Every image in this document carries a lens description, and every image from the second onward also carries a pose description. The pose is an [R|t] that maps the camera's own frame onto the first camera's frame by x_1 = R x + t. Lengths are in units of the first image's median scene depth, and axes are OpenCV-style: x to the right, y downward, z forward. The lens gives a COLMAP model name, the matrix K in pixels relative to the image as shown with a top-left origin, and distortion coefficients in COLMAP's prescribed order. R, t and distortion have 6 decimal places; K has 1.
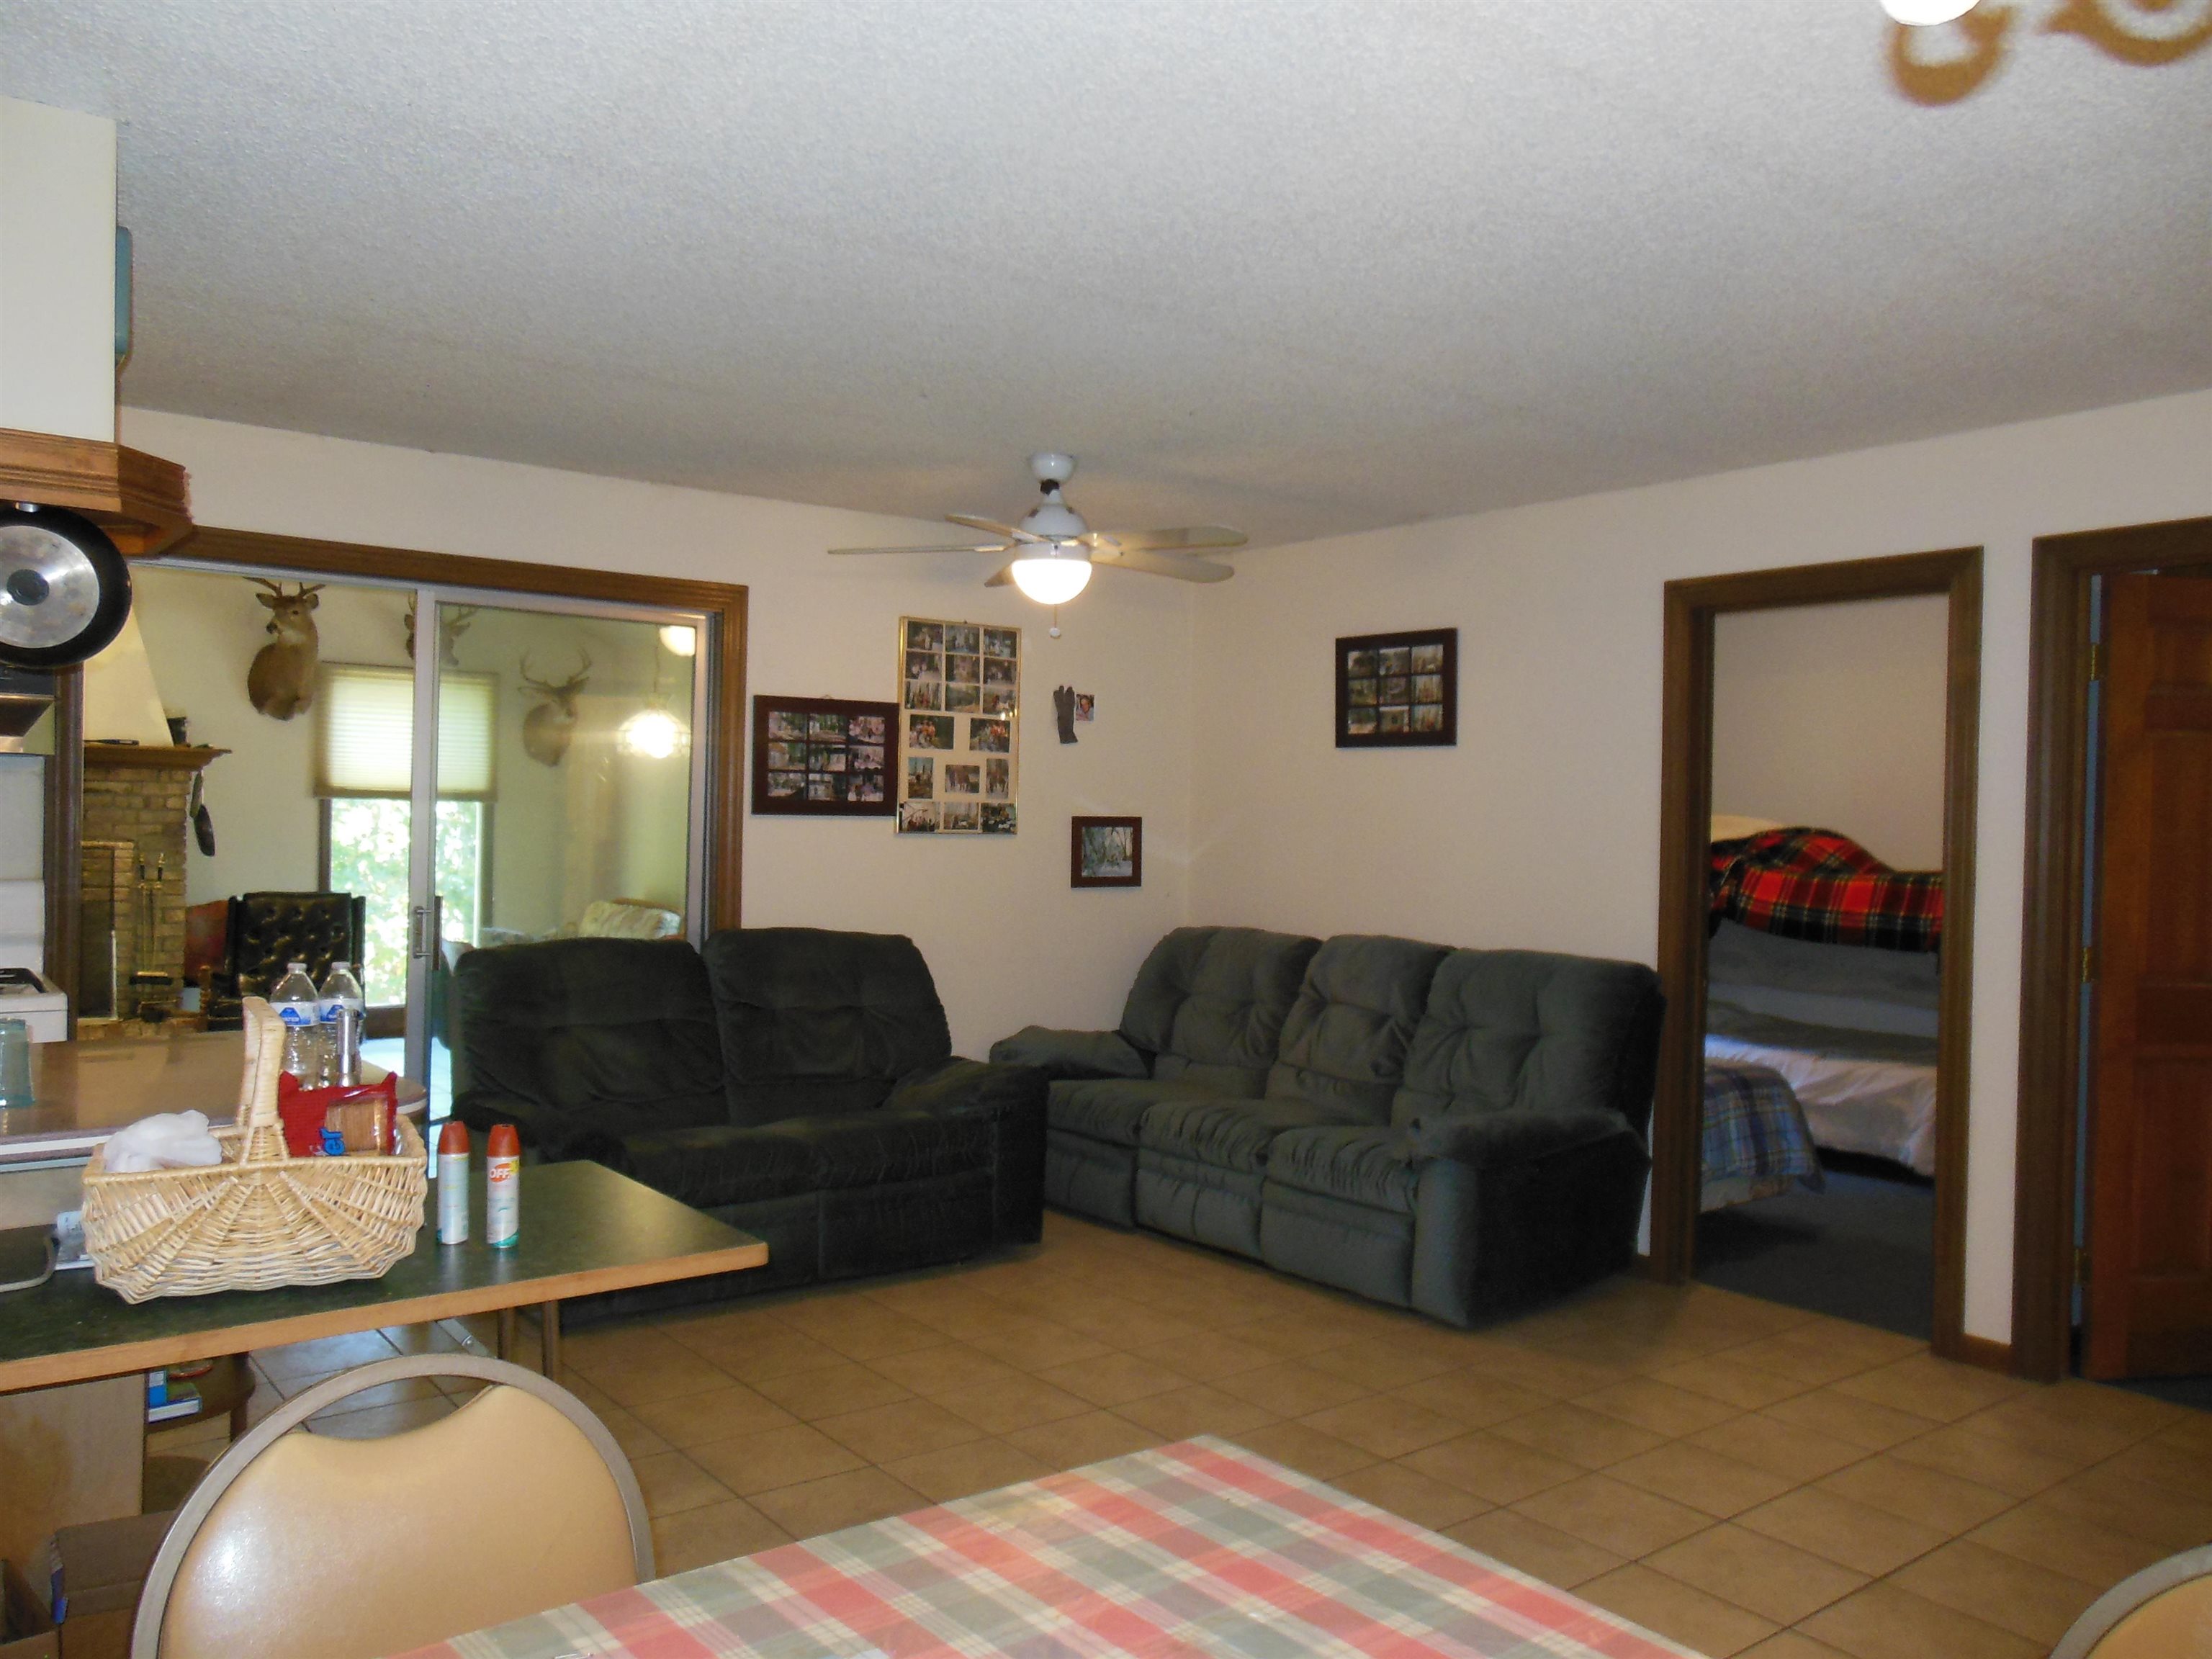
lens RADIAL K [[1667.1, 0, 1107.4], [0, 1667.1, 845.2], [0, 0, 1]] dist [-0.075673, 0.122774]
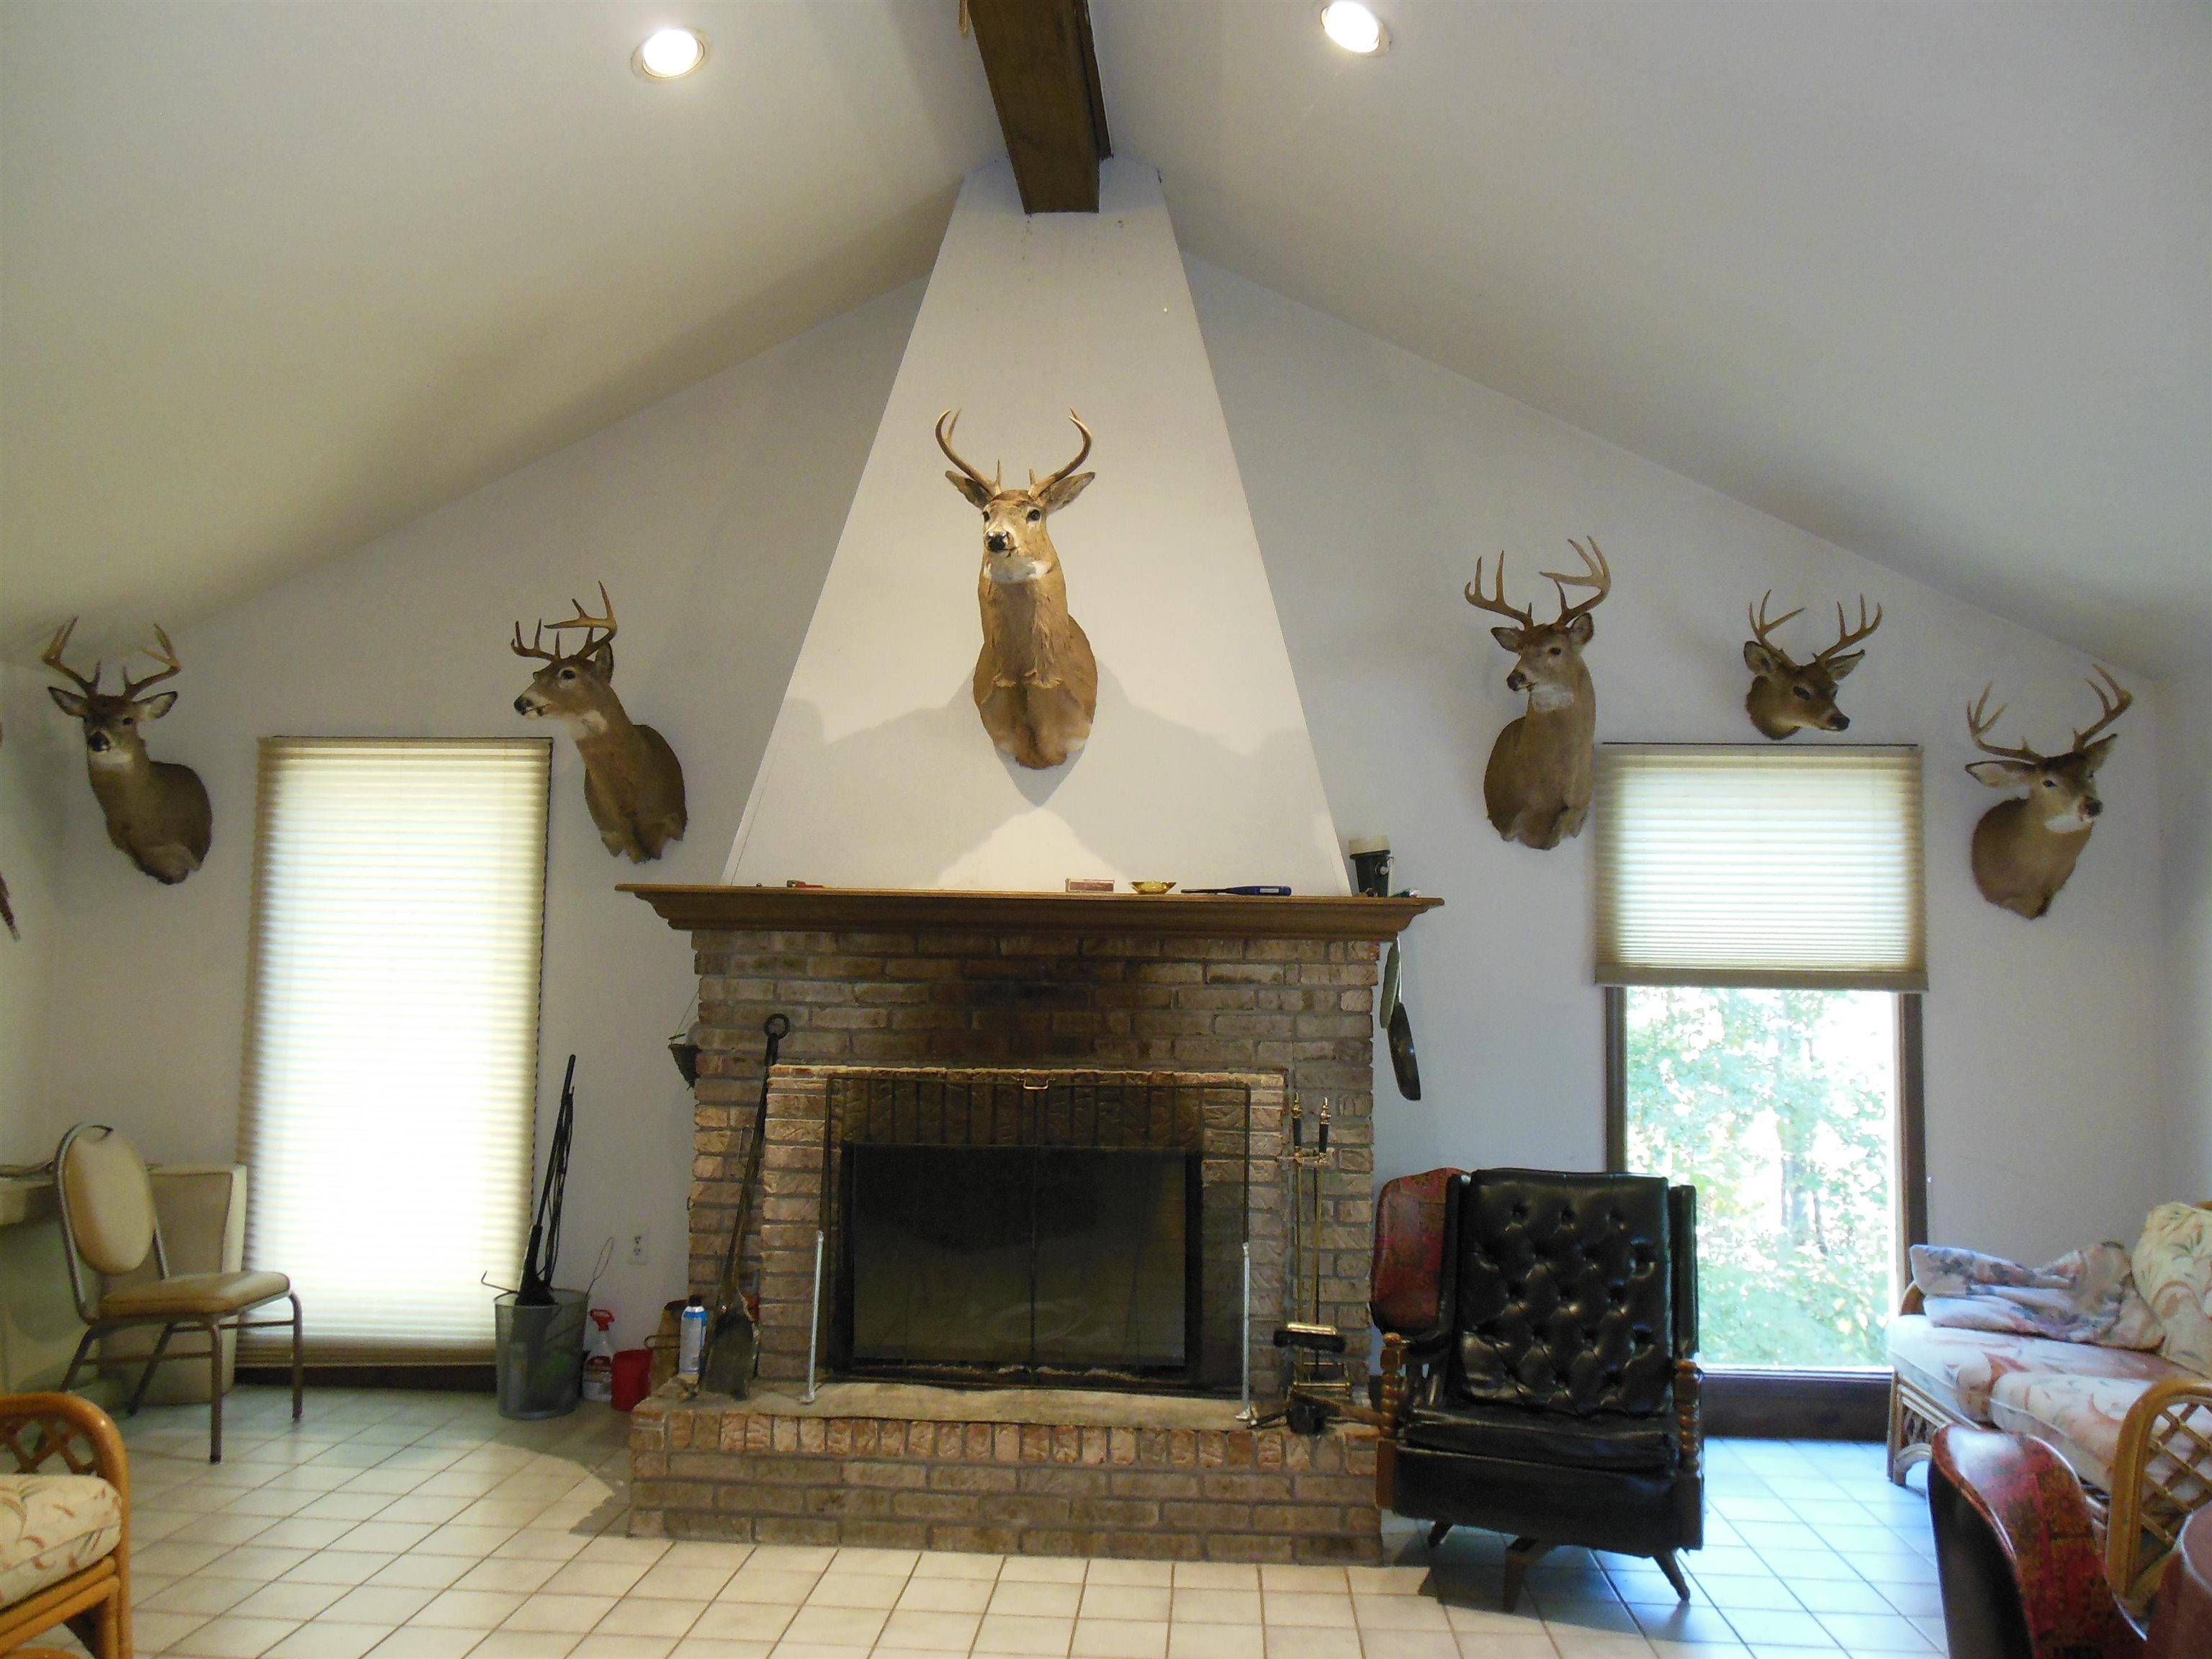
lens RADIAL K [[1667.1, 0, 1107.4], [0, 1667.1, 845.2], [0, 0, 1]] dist [-0.075673, 0.122774]
pose [[0.737720, -0.063870, -0.672079, -0.252804], [-0.007304, 0.994701, -0.102547, -0.019757], [0.675067, 0.080560, 0.733345, 0.536071]]
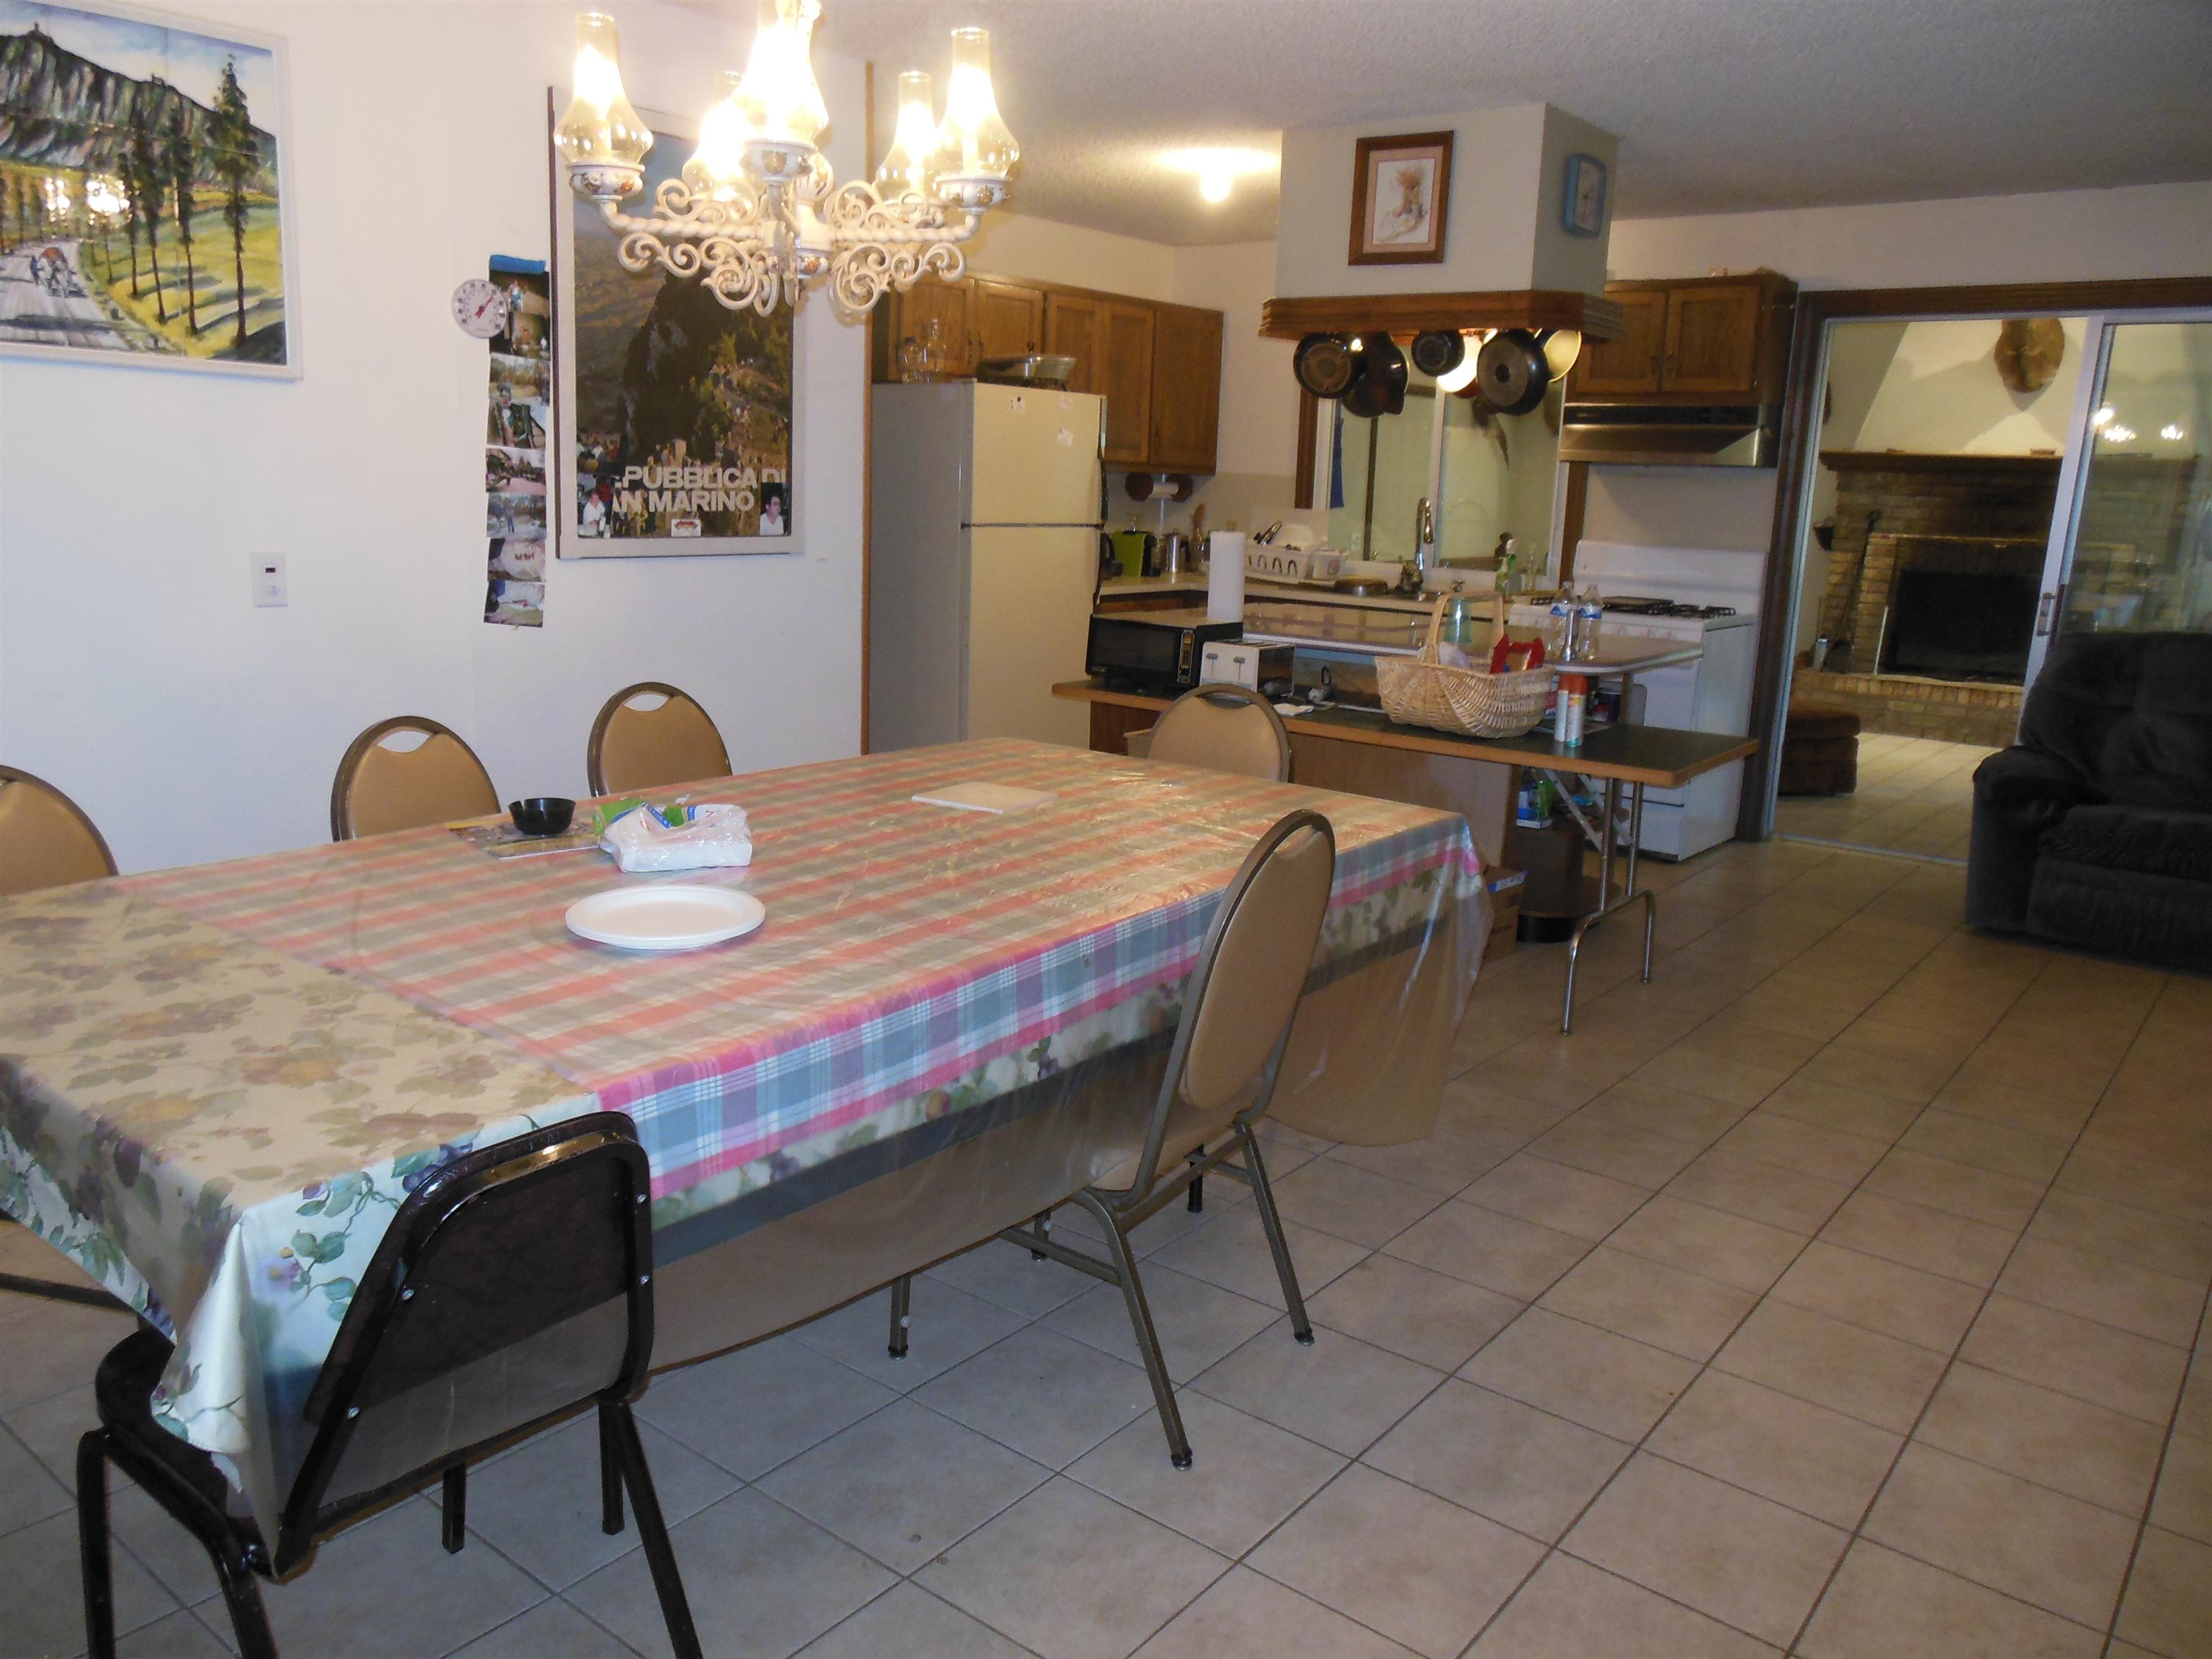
lens RADIAL K [[1667.1, 0, 1107.4], [0, 1667.1, 845.2], [0, 0, 1]] dist [-0.075673, 0.122774]
pose [[0.232545, 0.201464, -0.951491, 0.363375], [-0.041349, 0.979474, 0.197283, 0.005661], [0.971706, -0.006534, 0.236102, 0.034702]]
